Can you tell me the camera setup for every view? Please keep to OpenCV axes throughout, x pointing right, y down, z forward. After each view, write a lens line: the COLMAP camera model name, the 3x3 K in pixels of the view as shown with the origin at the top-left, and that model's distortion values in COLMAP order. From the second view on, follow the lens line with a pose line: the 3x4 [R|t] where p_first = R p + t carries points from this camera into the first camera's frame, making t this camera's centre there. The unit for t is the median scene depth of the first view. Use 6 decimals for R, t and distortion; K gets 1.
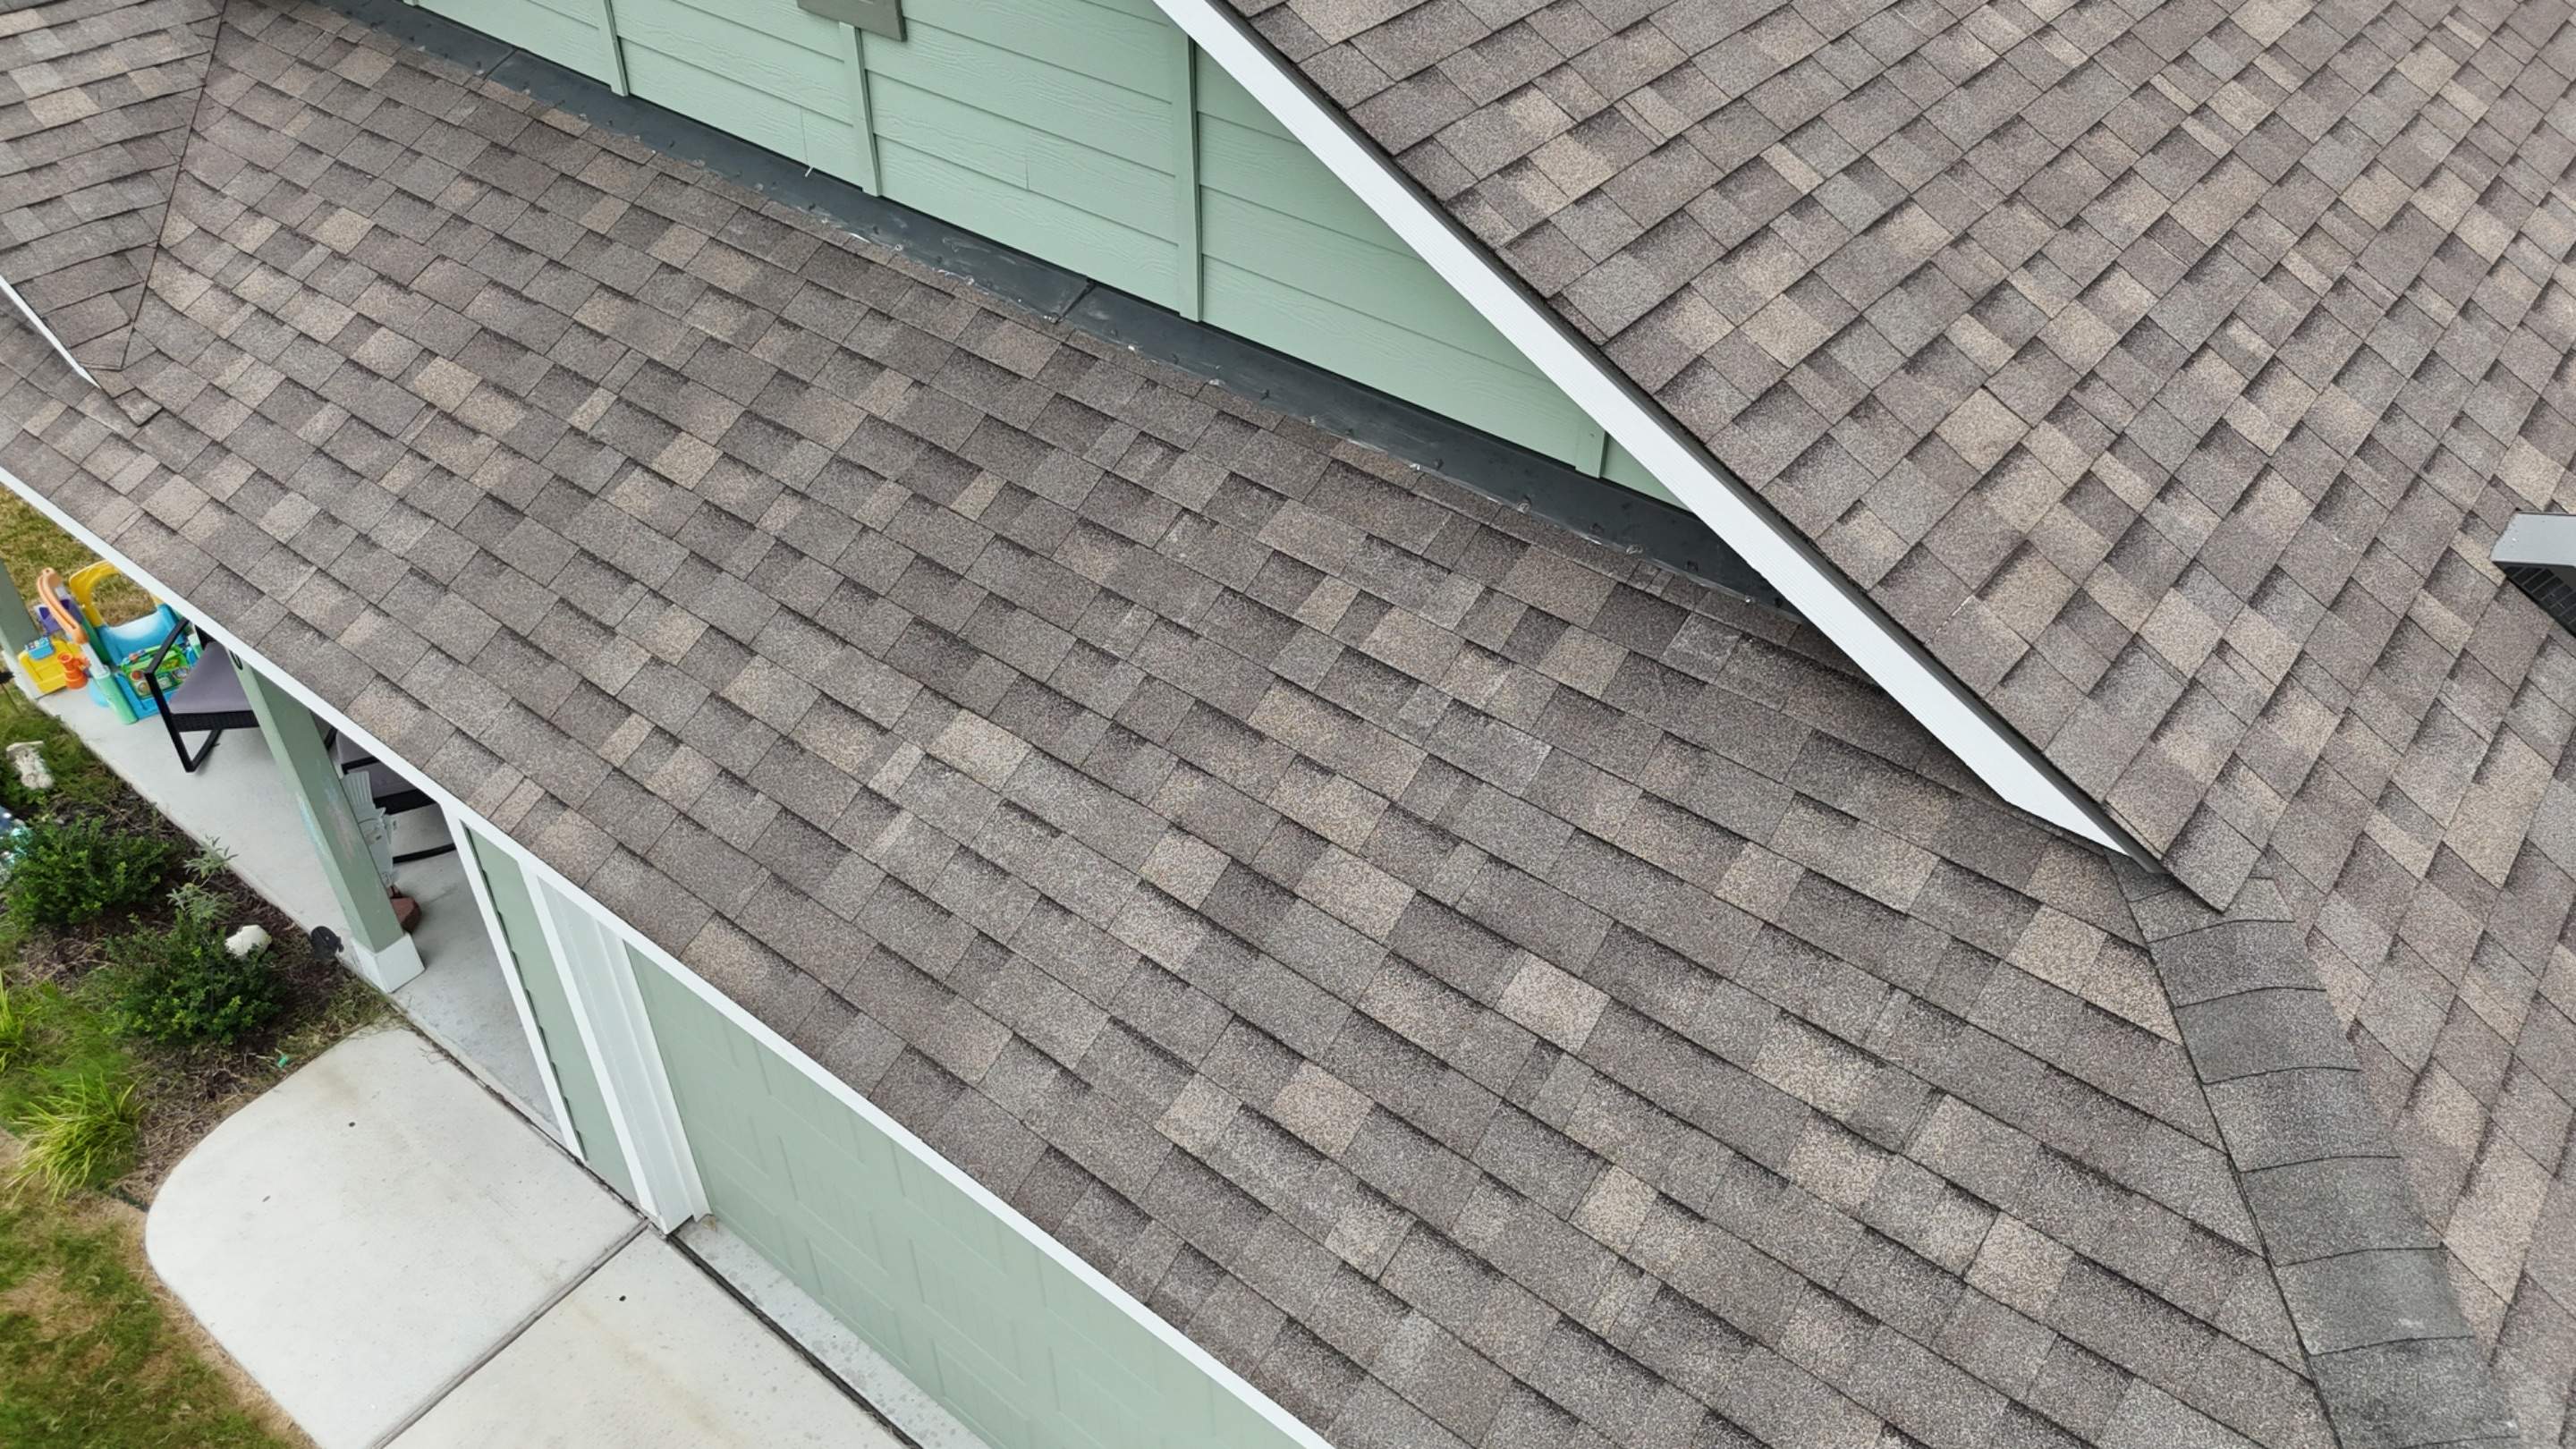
lens RADIAL K [[1901.7, 0, 1290.9], [0, 1901.7, 720.4], [0, 0, 1]] dist [0.071734, -0.067144]
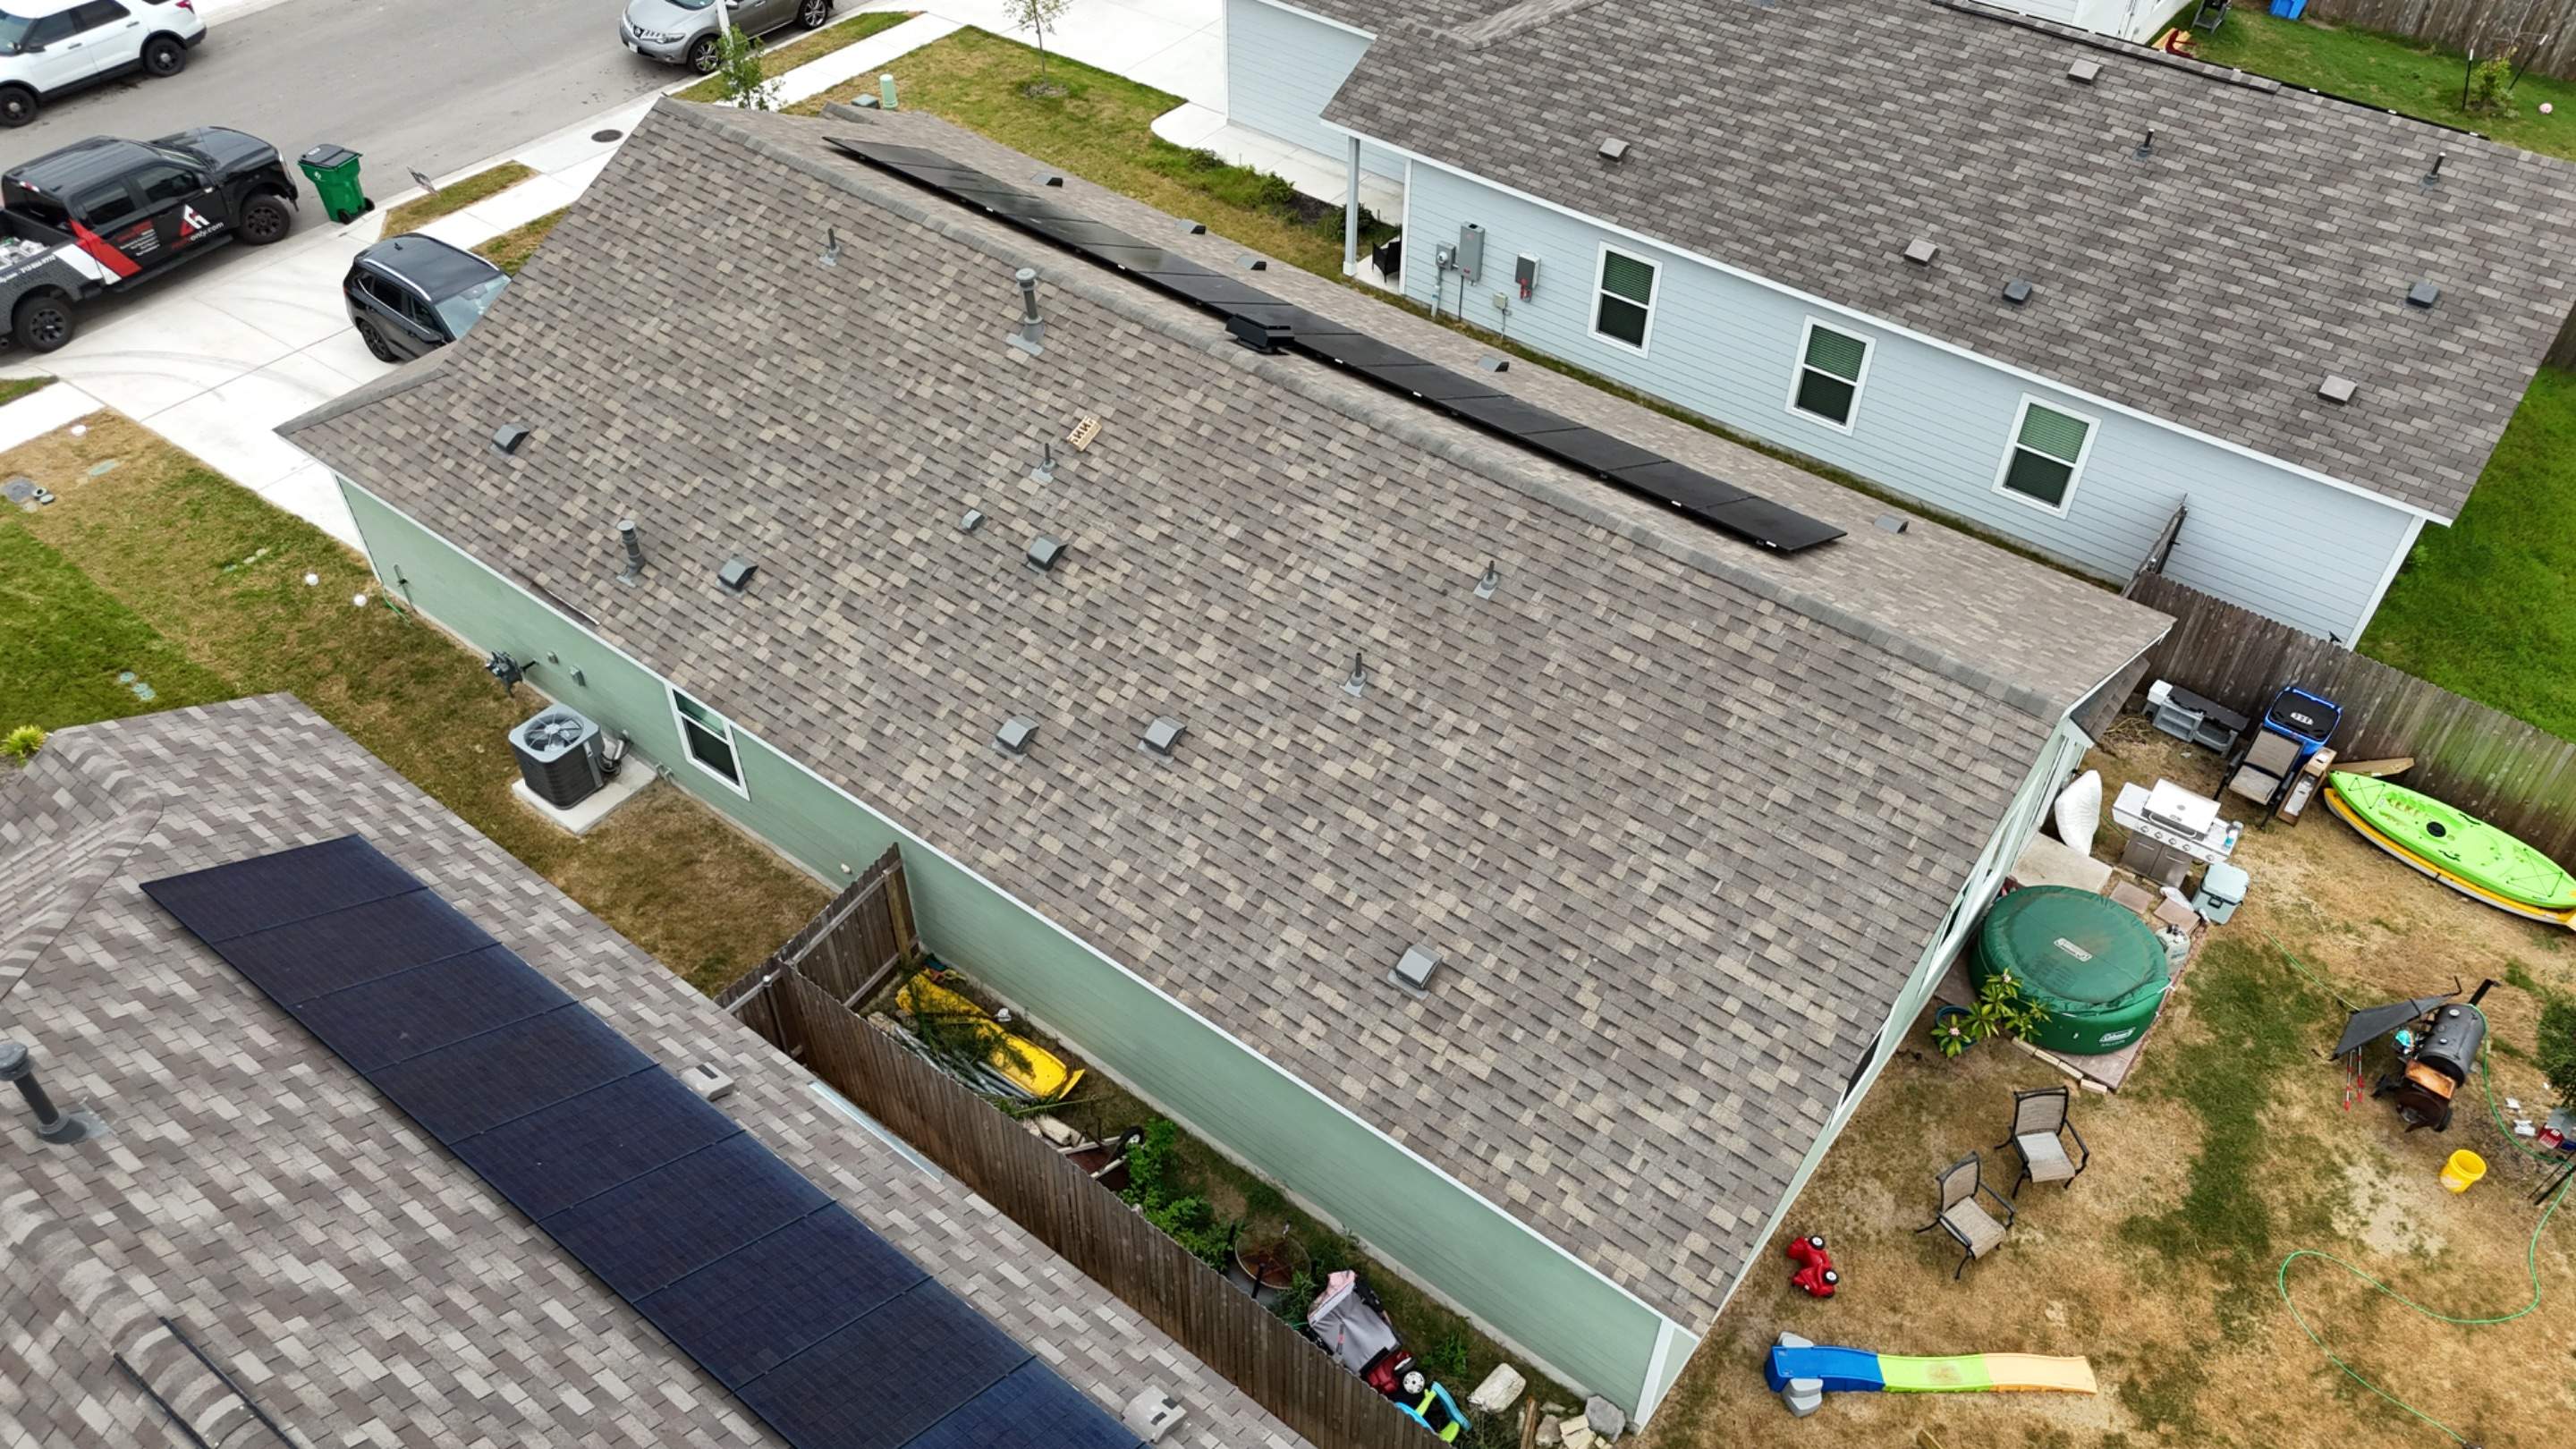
lens RADIAL K [[1901.7, 0, 1294.4], [0, 1901.7, 715.3], [0, 0, 1]] dist [0.071734, -0.067144]
pose [[0.025353, 0.688470, -0.724822, 5.103620], [-0.635431, 0.570833, 0.519978, -3.748657], [0.771741, 0.447392, 0.451947, 0.668172]]
